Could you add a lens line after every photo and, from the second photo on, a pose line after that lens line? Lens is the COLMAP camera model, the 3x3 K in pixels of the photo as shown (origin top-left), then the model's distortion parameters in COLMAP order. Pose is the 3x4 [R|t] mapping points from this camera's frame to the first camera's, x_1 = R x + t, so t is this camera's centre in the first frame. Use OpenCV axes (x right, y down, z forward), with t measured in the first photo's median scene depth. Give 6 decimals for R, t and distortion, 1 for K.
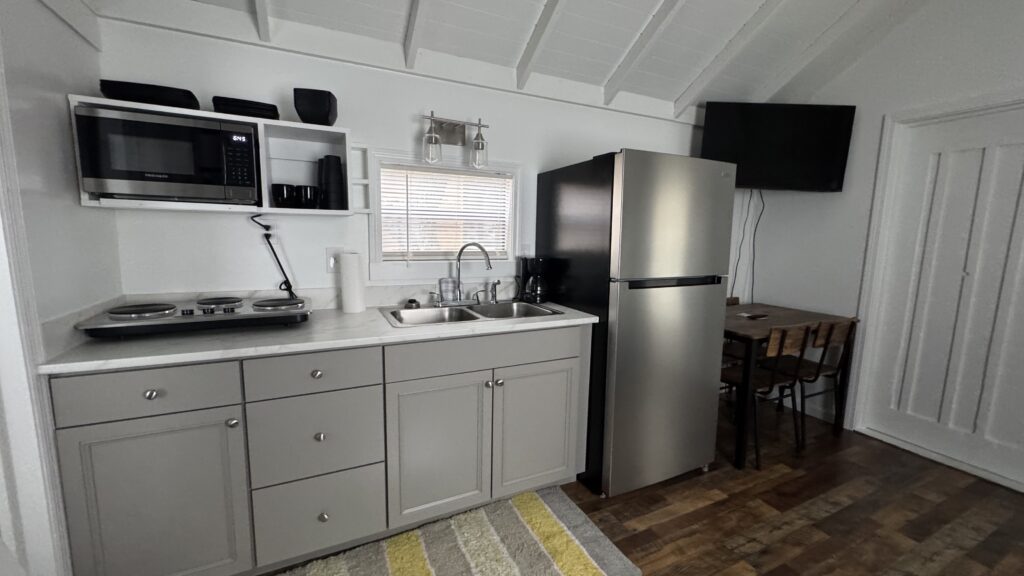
lens RADIAL K [[407.2, 0, 507.3], [0, 407.2, 285.3], [0, 0, 1]] dist [0.002395, 0.000047]
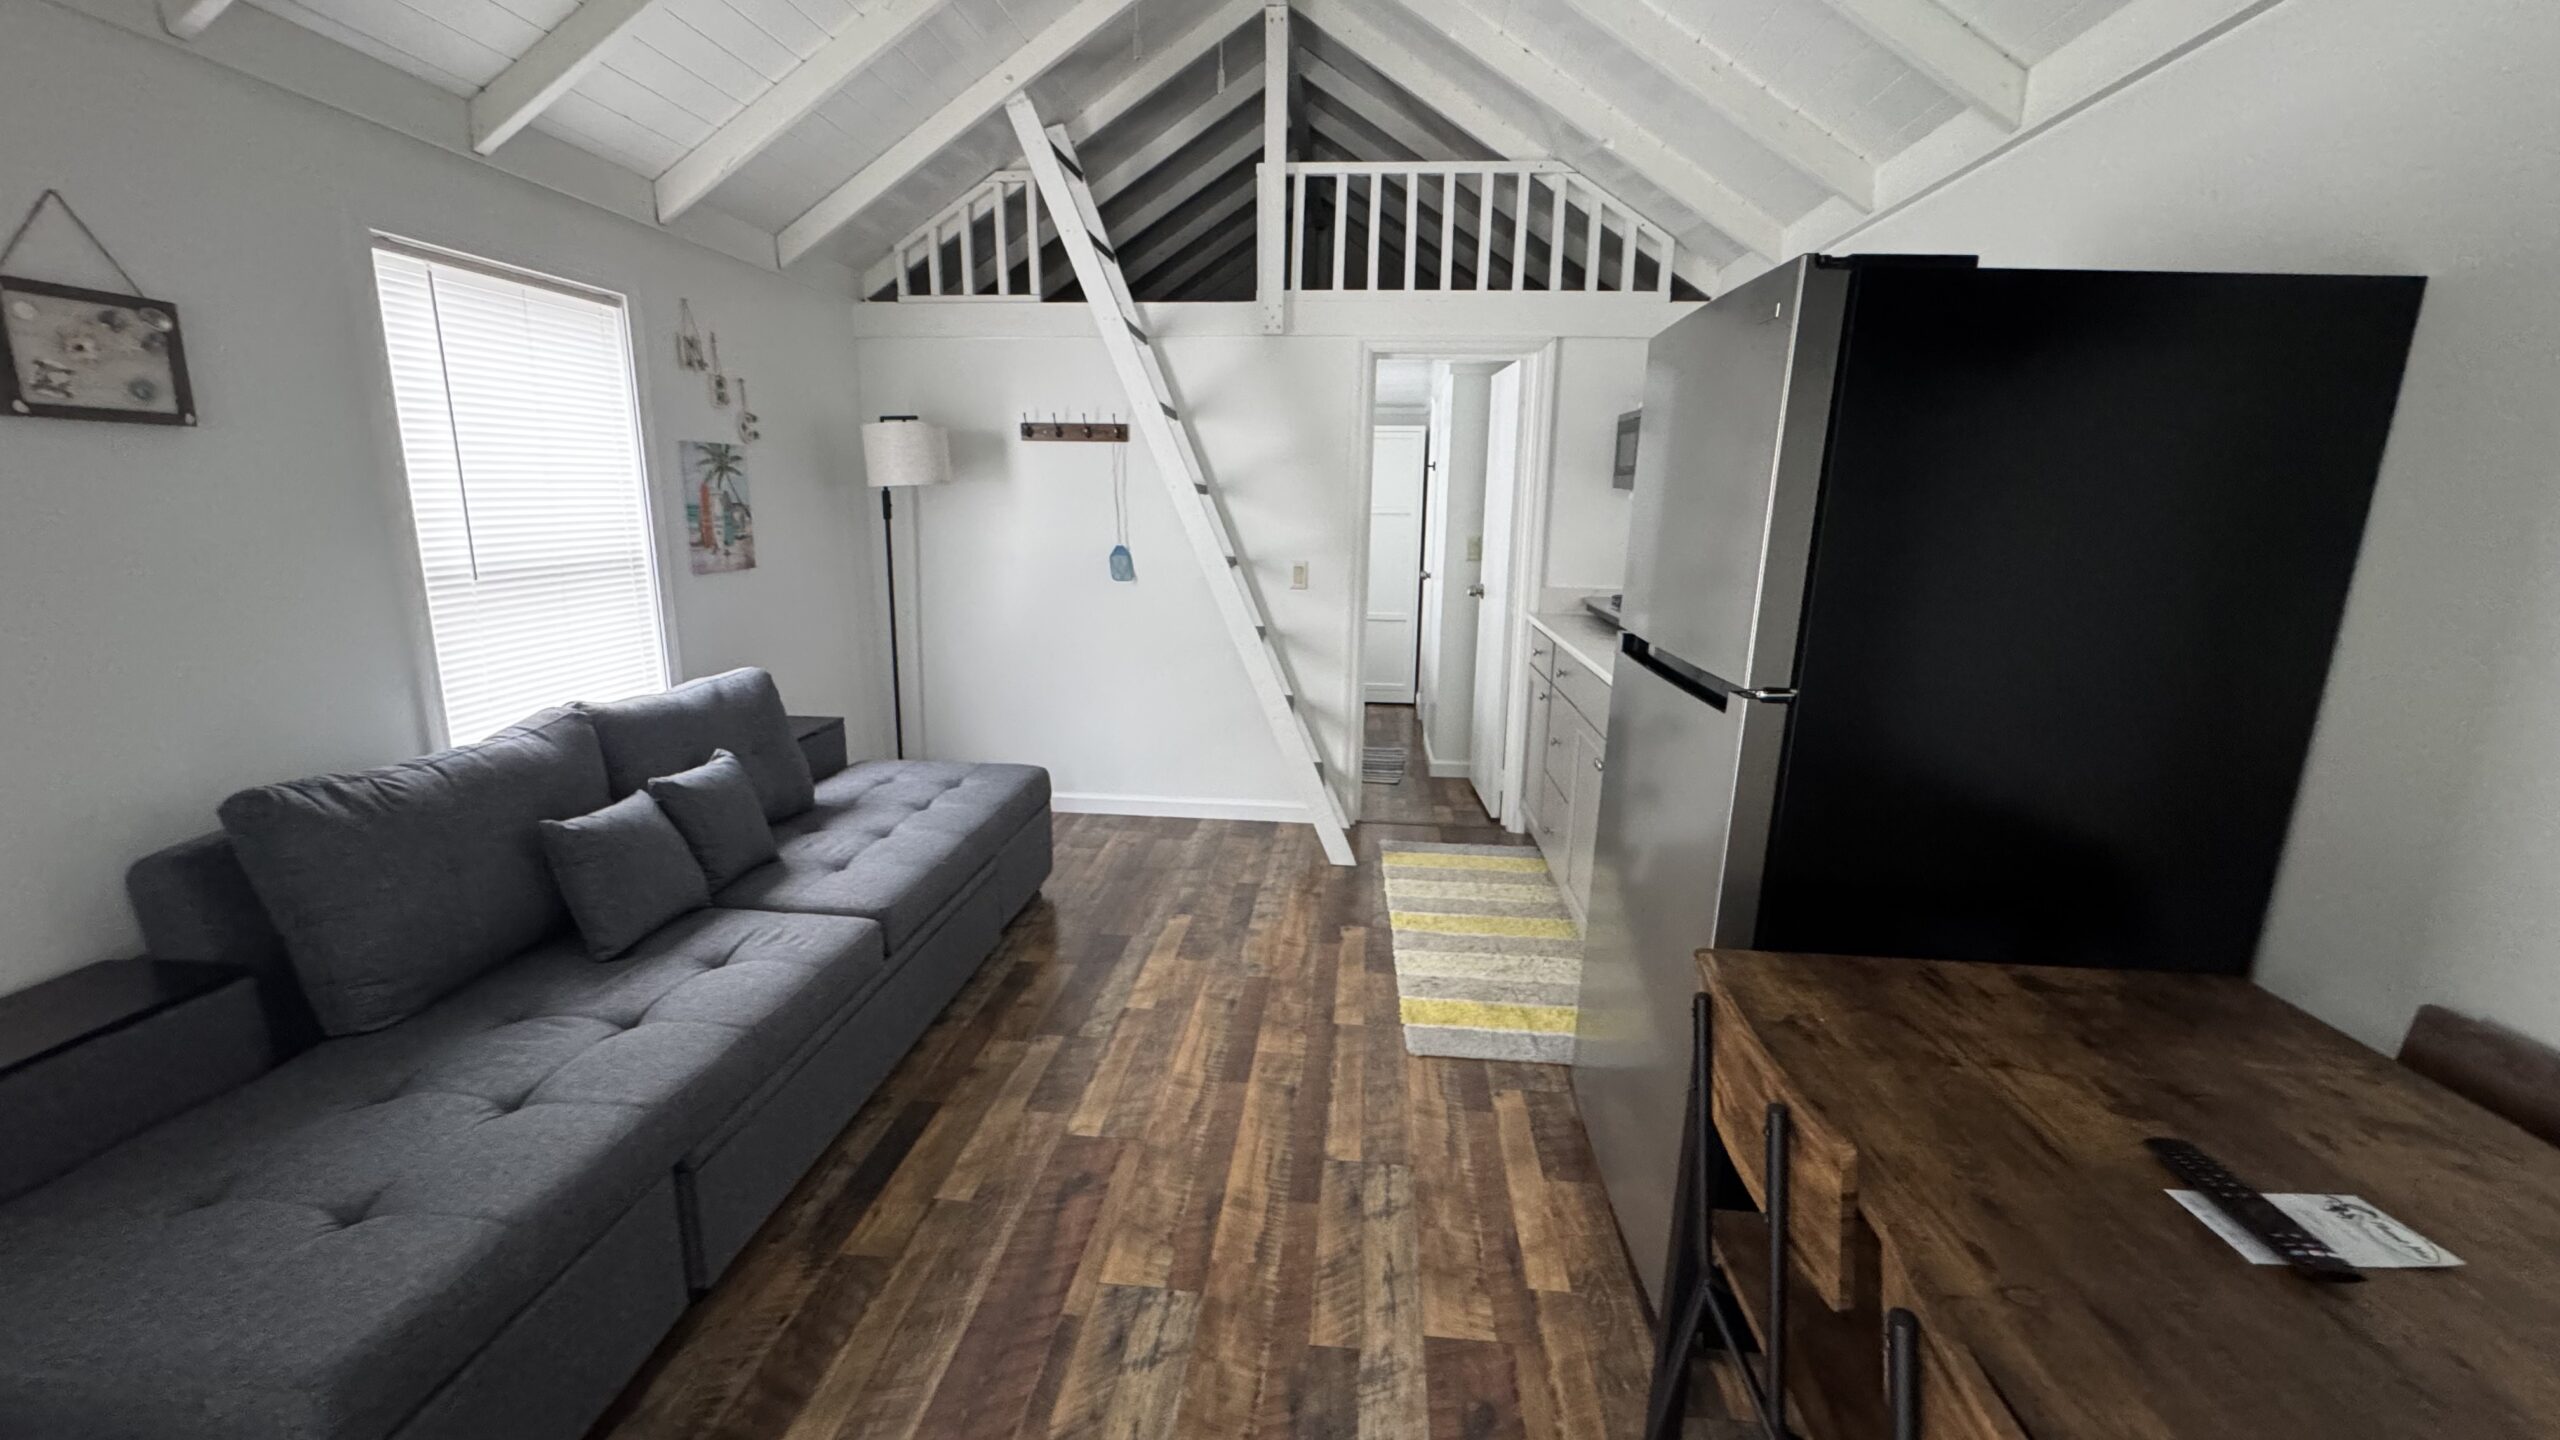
lens RADIAL K [[1018.0, 0, 1277.6], [0, 1018.0, 719.2], [0, 0, 1]] dist [0.002395, 0.000047]
pose [[-0.507932, 0.169555, -0.844545, 1.440424], [-0.136007, 0.952352, 0.272997, -0.162214], [0.850593, 0.253528, -0.460669, 1.215989]]
